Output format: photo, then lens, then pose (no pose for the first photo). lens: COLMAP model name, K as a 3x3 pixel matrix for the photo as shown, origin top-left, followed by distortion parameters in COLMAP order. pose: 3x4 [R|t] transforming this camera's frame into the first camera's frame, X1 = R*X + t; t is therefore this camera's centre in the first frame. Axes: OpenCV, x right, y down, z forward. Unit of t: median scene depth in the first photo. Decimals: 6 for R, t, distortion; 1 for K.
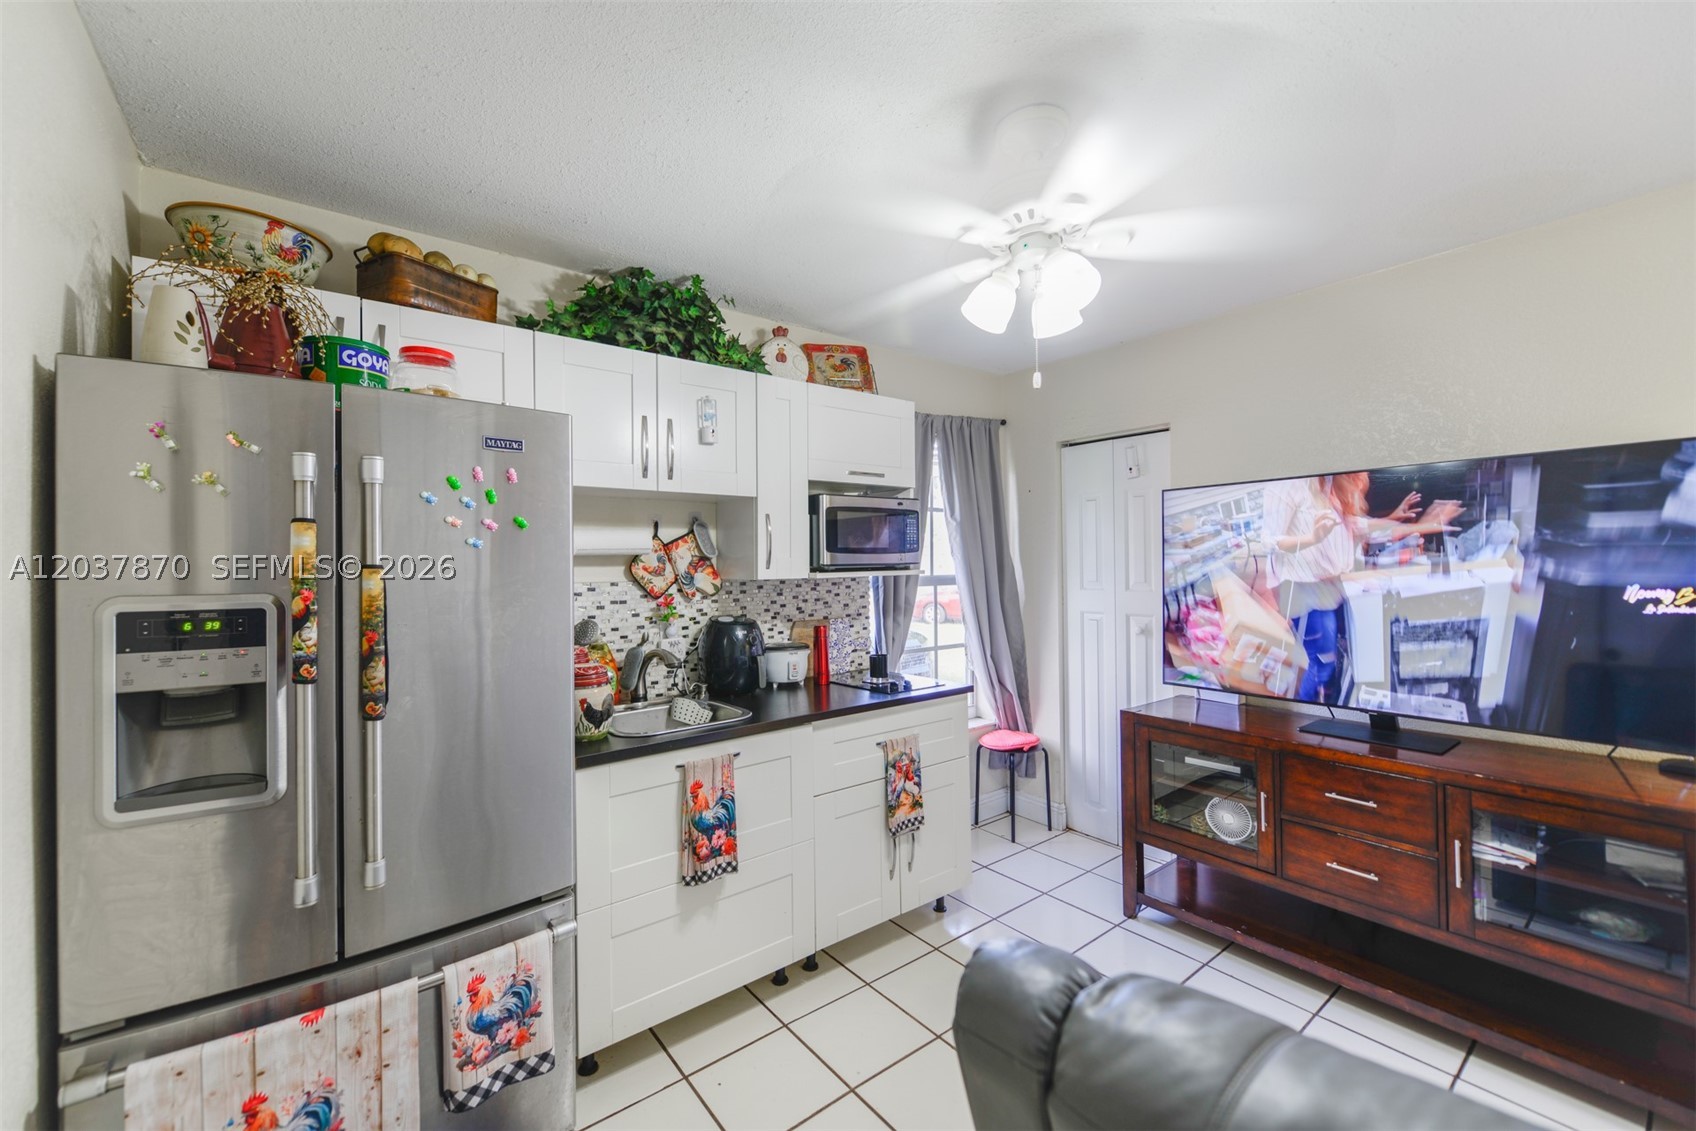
lens RADIAL K [[676.4, 0, 845.6], [0, 676.4, 561.2], [0, 0, 1]] dist [-0.002471, -0.002547]
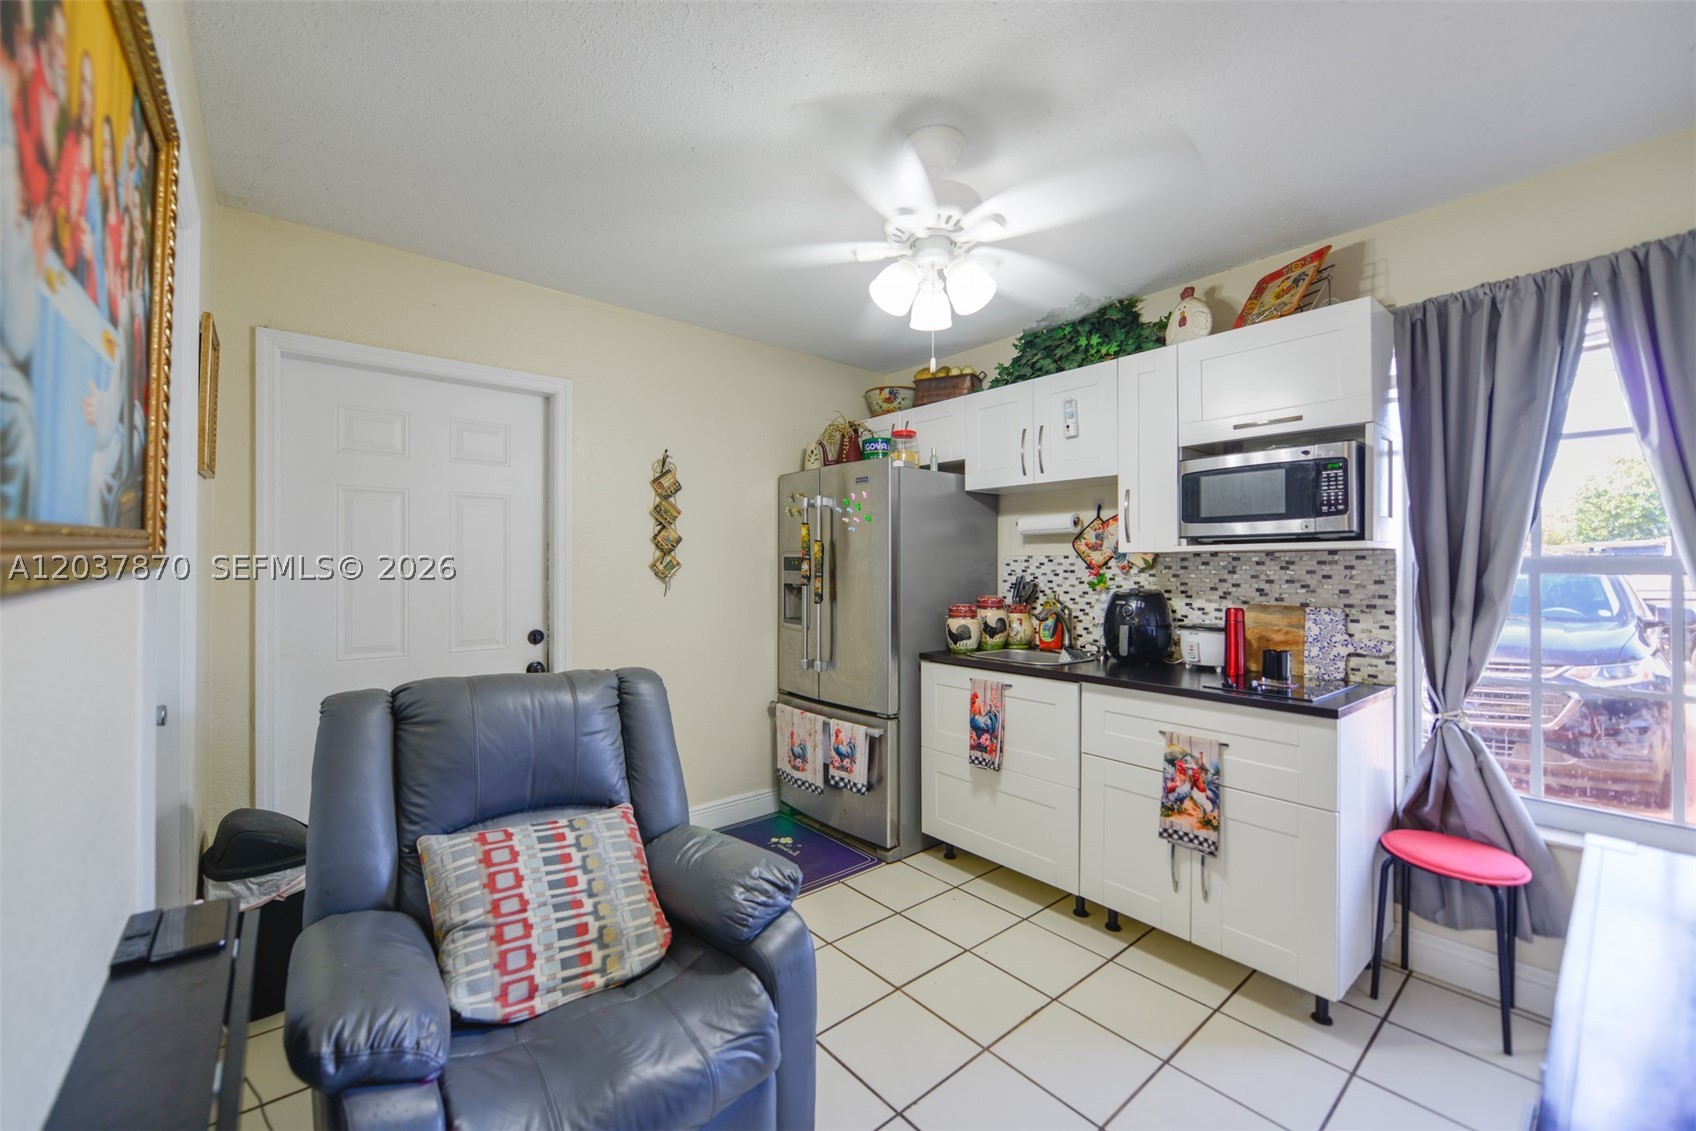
lens RADIAL K [[676.4, 0, 829.7], [0, 676.4, 561.9], [0, 0, 1]] dist [-0.002471, -0.002547]
pose [[0.019972, 0.005200, -0.999787, 0.930602], [-0.002973, 0.999982, 0.005142, 0.038042], [0.999796, 0.002869, 0.019987, 0.529122]]
